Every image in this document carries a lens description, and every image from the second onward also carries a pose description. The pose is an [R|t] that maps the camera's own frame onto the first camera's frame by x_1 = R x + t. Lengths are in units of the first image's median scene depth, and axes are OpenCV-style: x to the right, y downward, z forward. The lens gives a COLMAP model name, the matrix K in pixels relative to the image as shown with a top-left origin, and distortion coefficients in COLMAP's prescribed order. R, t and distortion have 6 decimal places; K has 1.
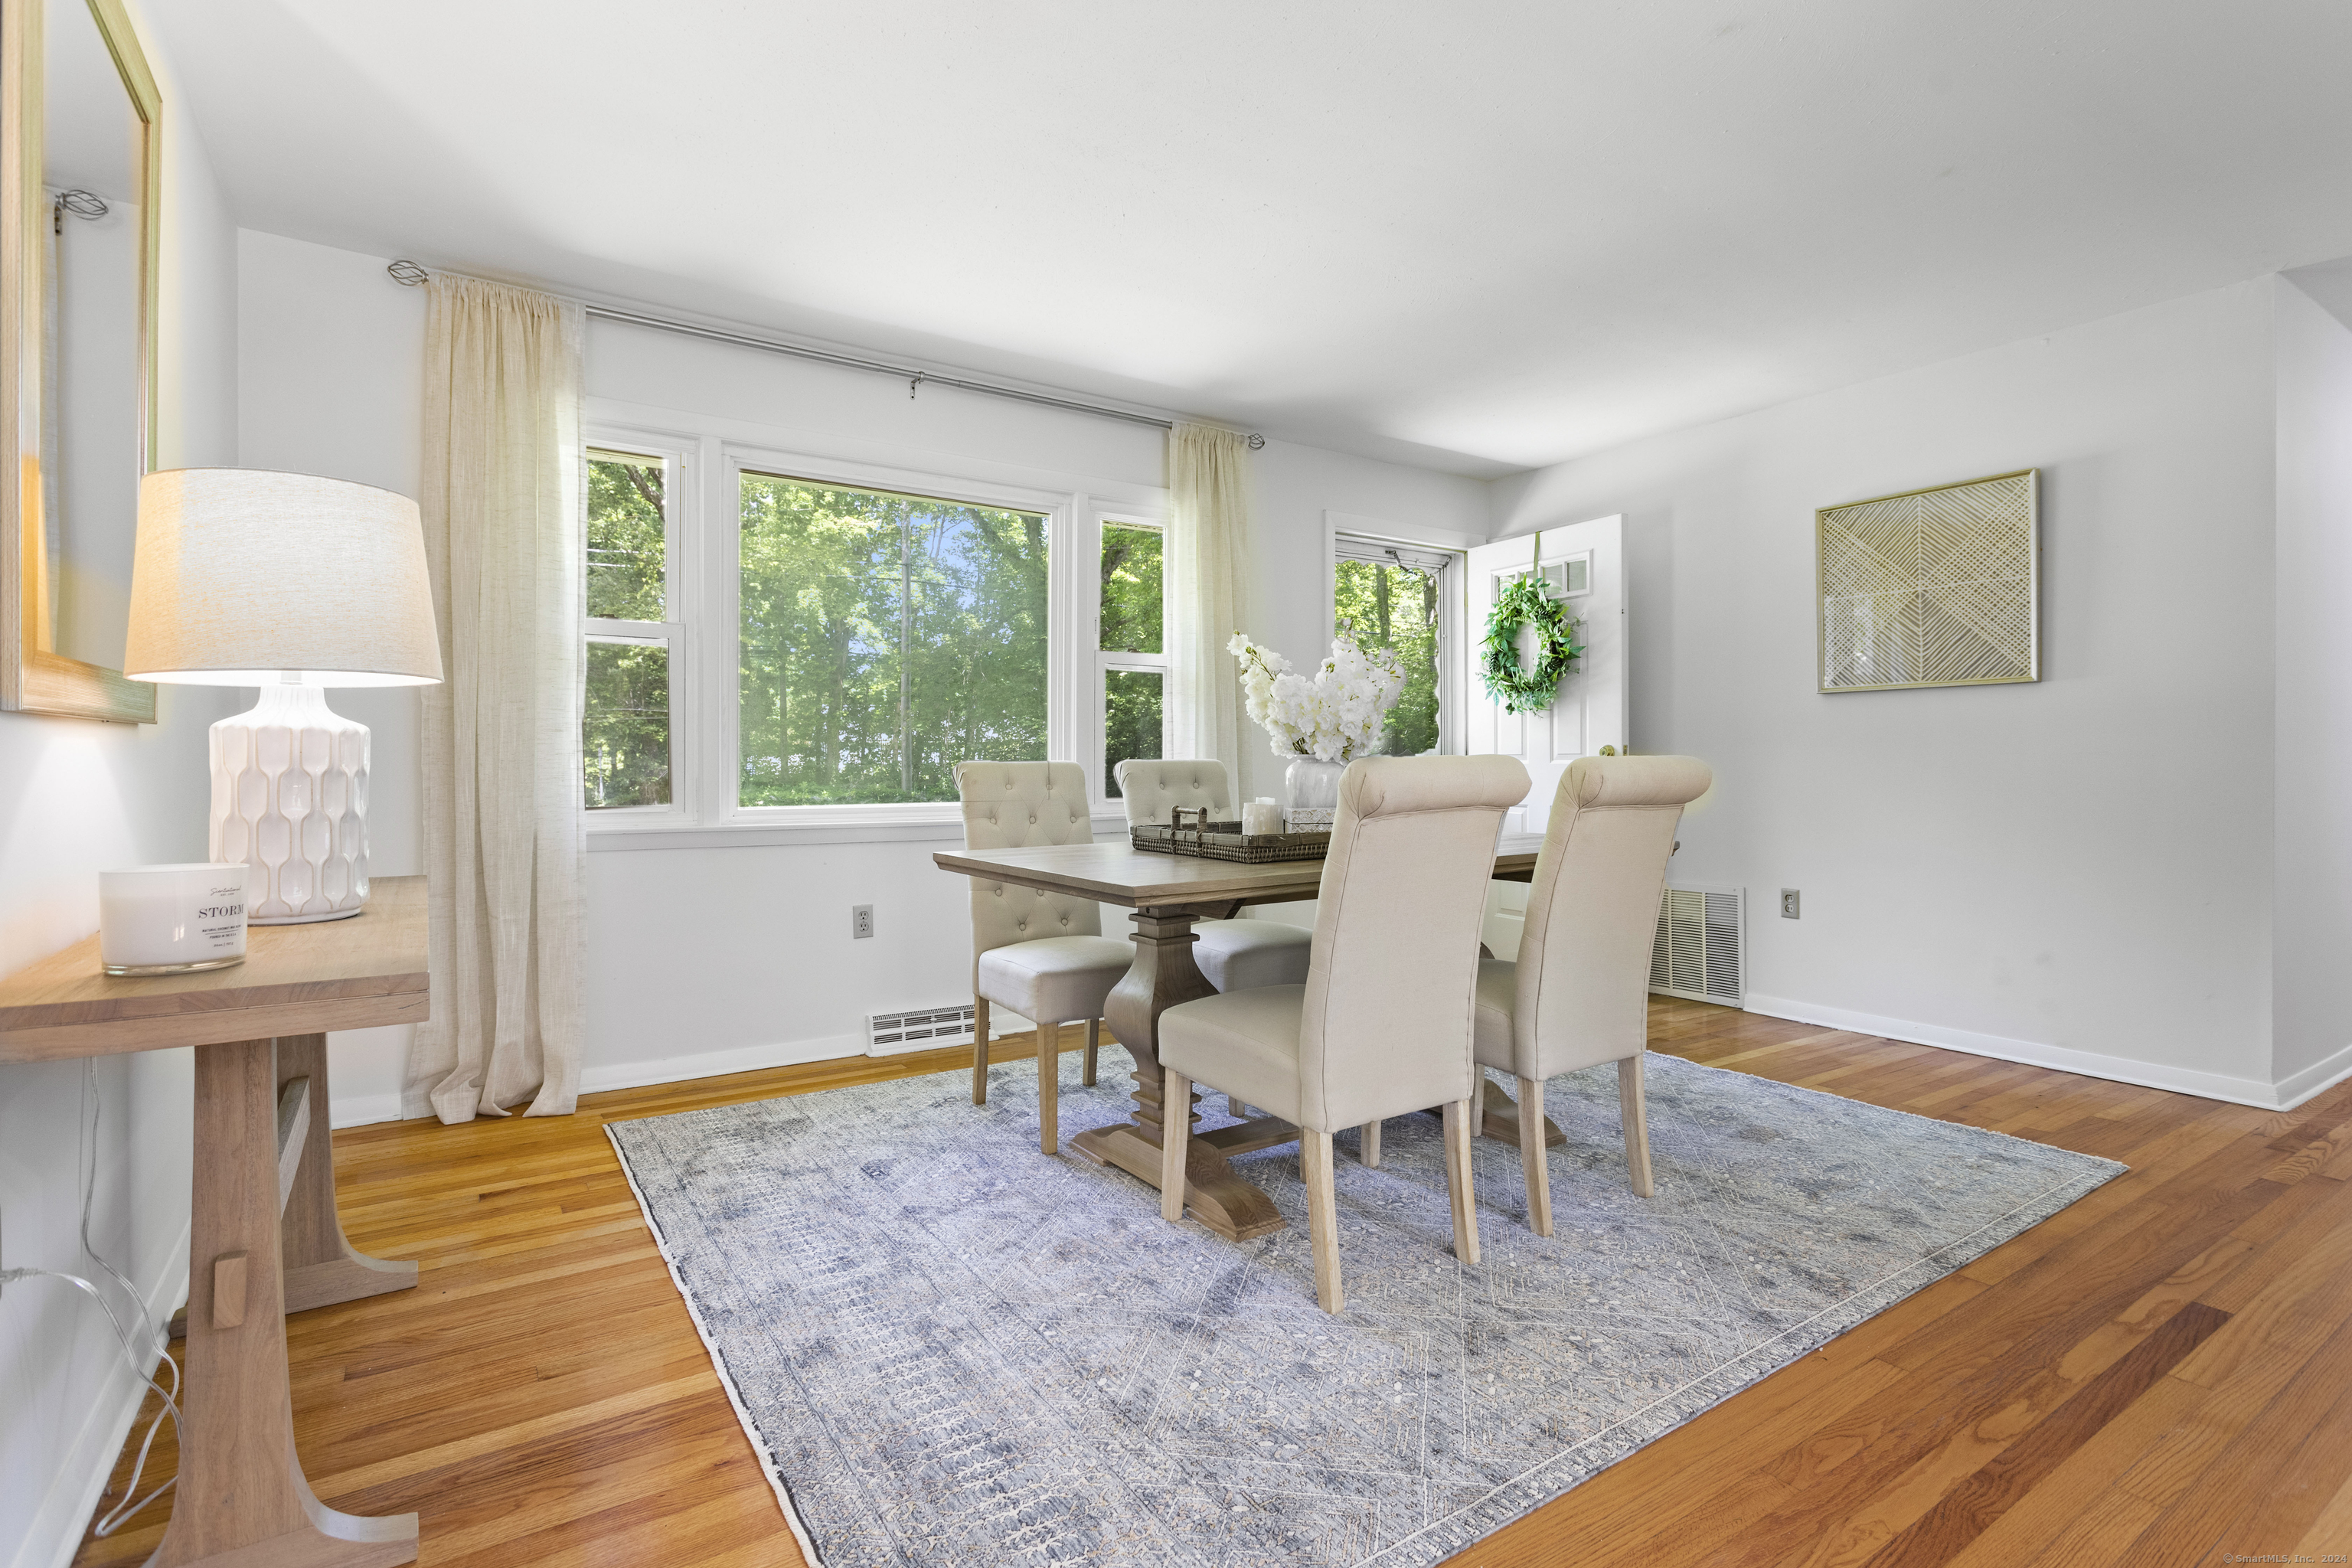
lens RADIAL K [[1125.6, 0, 1172.4], [0, 1125.6, 782.6], [0, 0, 1]] dist [-0.002348, -0.000431]
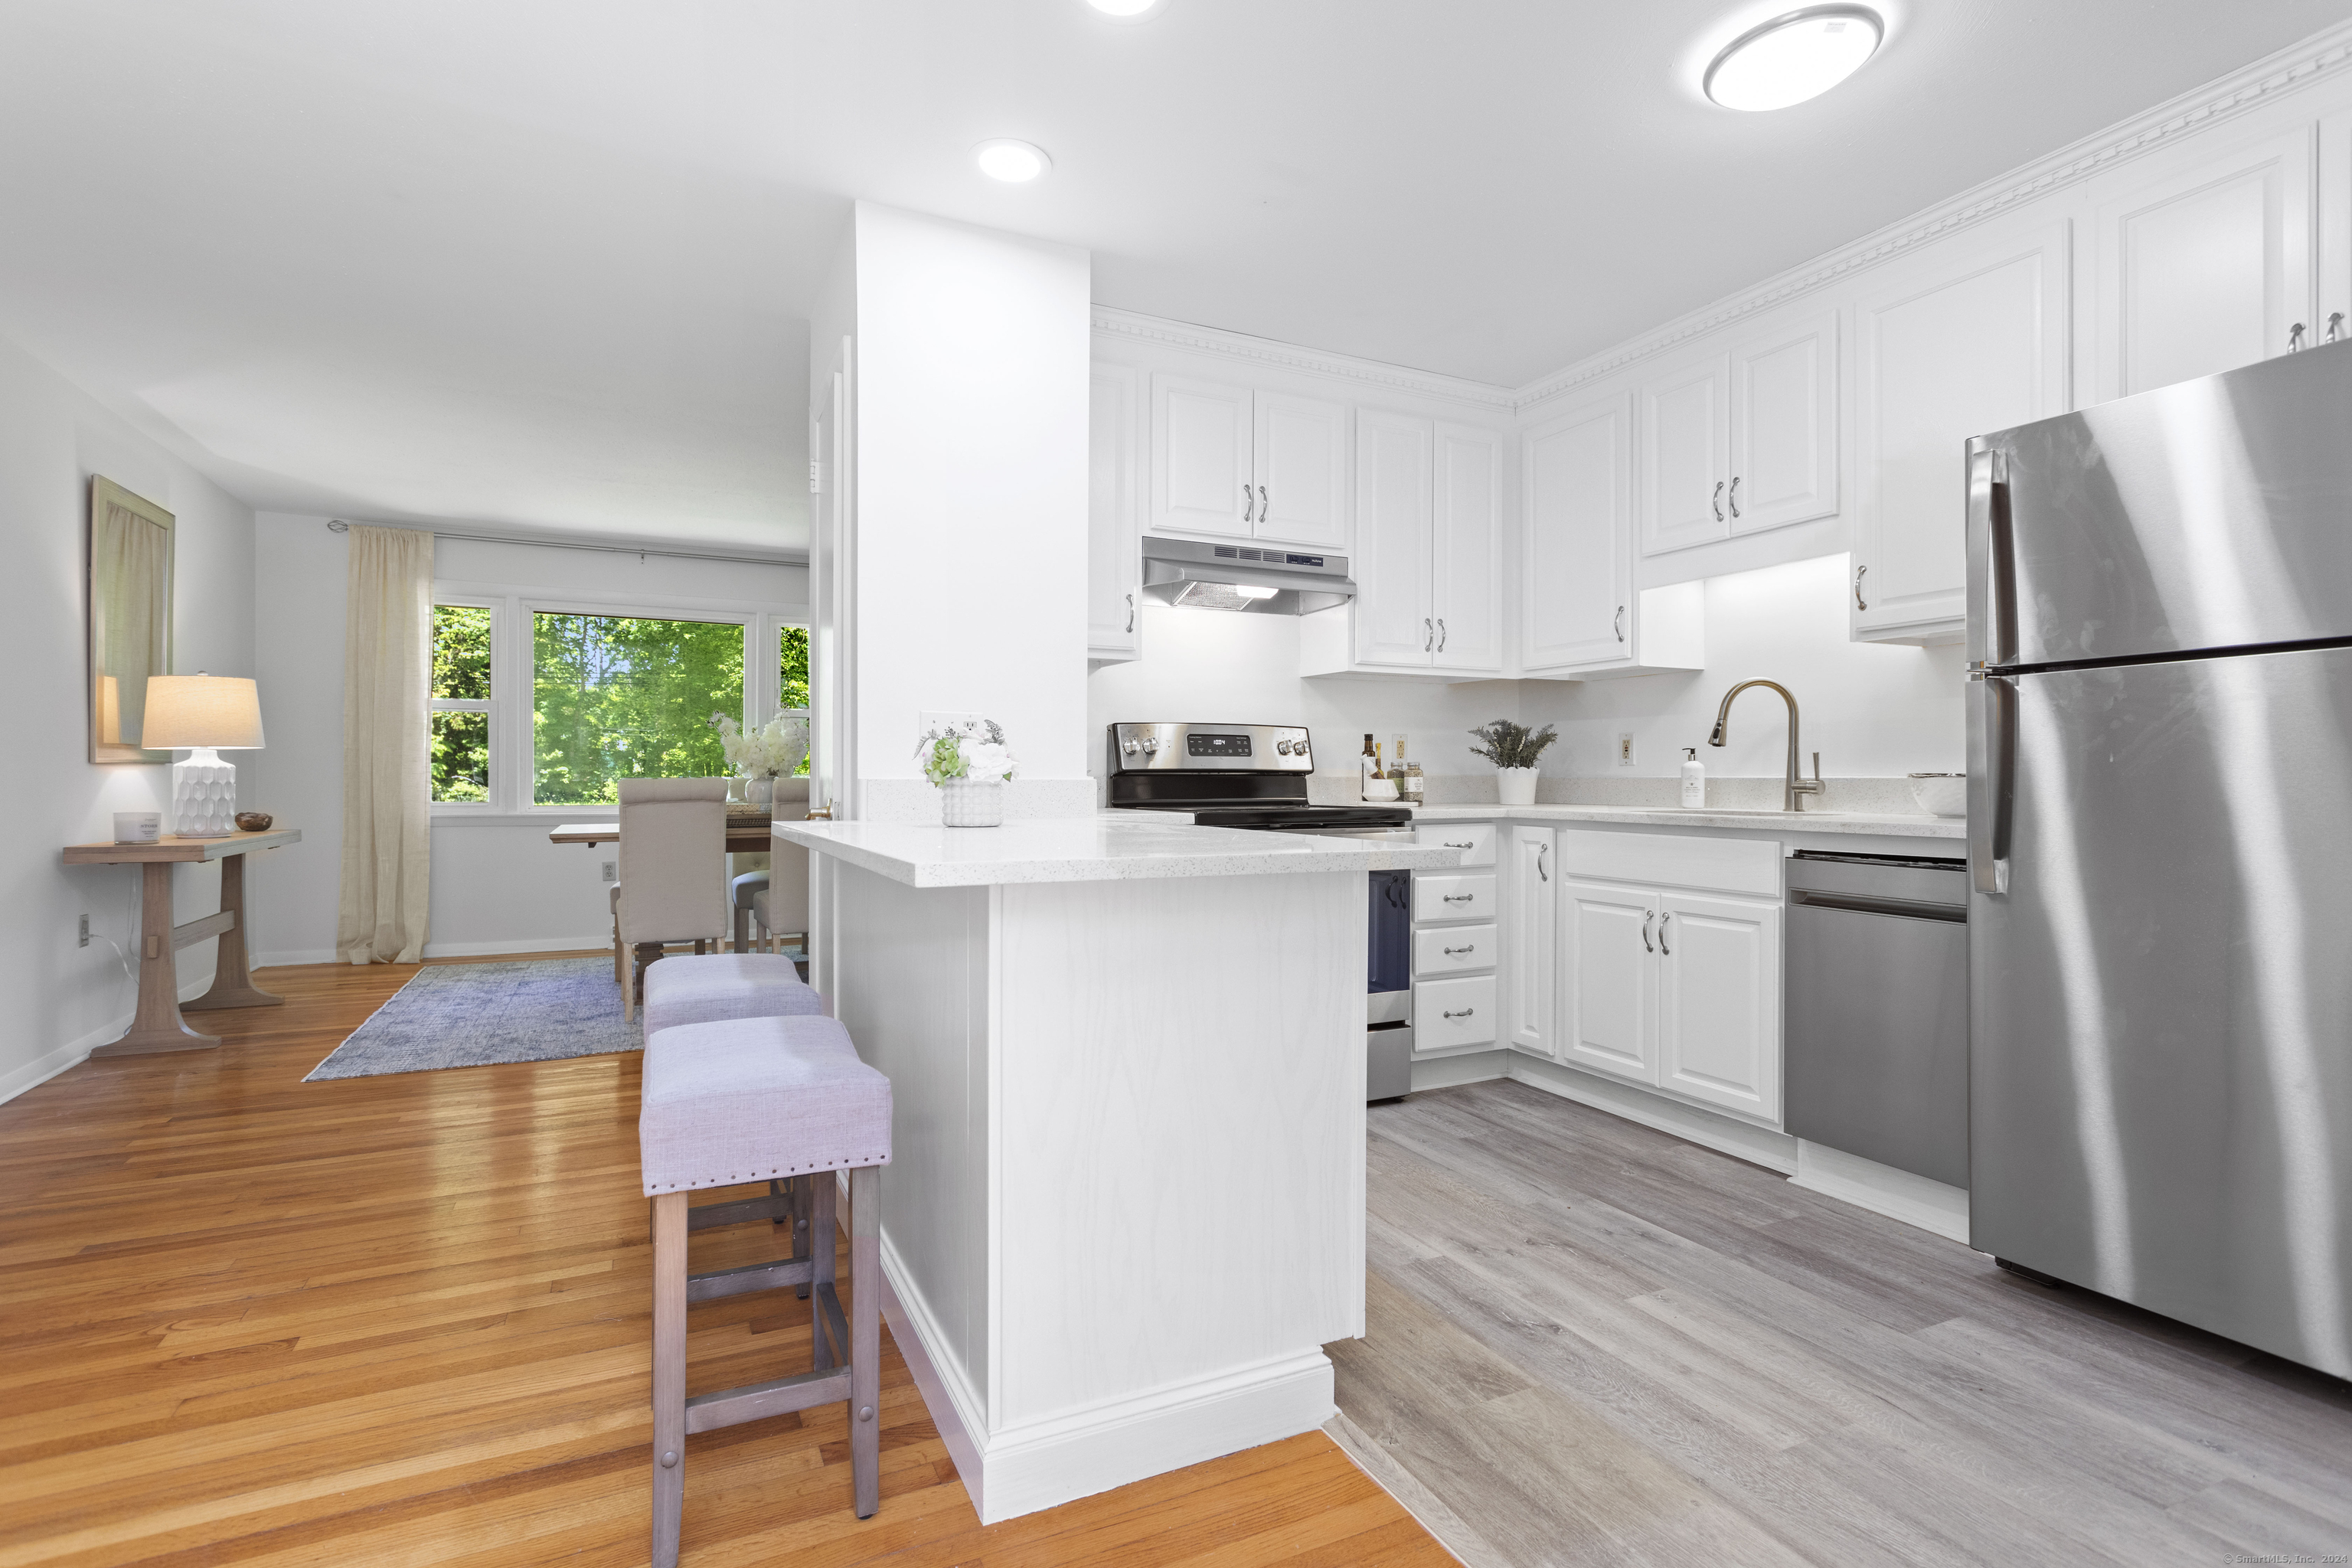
lens RADIAL K [[1125.6, 0, 1180.2], [0, 1125.6, 773.7], [0, 0, 1]] dist [-0.002348, -0.000431]
pose [[0.993923, 0.004632, -0.109978, 1.439050], [-0.006104, 0.999896, -0.013054, -0.016055], [0.109906, 0.013646, 0.993848, -1.052944]]
